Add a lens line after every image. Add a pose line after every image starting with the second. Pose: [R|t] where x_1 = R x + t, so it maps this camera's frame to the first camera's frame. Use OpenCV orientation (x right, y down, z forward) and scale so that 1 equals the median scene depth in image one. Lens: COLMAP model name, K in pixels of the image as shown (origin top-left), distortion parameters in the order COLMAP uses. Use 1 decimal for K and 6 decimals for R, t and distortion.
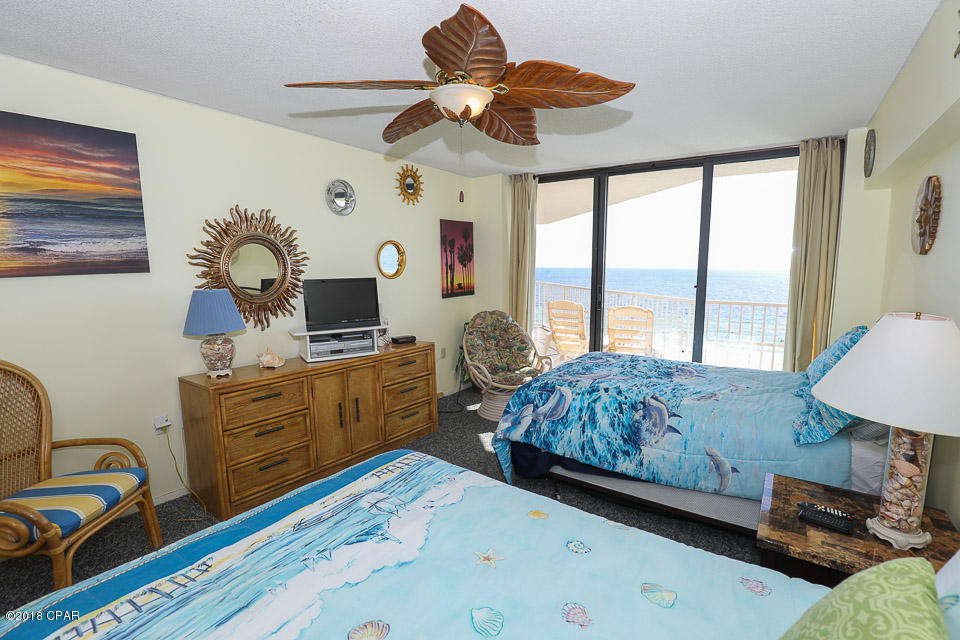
lens RADIAL K [[439.3, 0, 481.1], [0, 439.3, 320.6], [0, 0, 1]] dist [-0.031858, 0.004938]
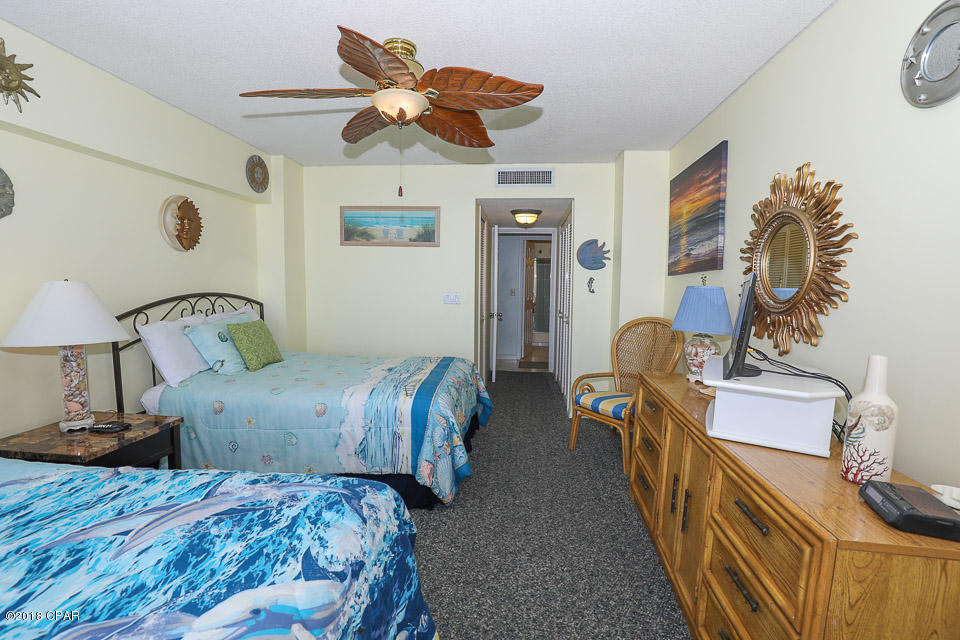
lens RADIAL K [[439.3, 0, 477.7], [0, 439.3, 324.6], [0, 0, 1]] dist [-0.031858, 0.004938]
pose [[-0.874168, 0.033637, -0.484457, 0.223864], [-0.078674, 0.974610, 0.209632, -0.132735], [0.479208, 0.221367, -0.849327, 1.413746]]
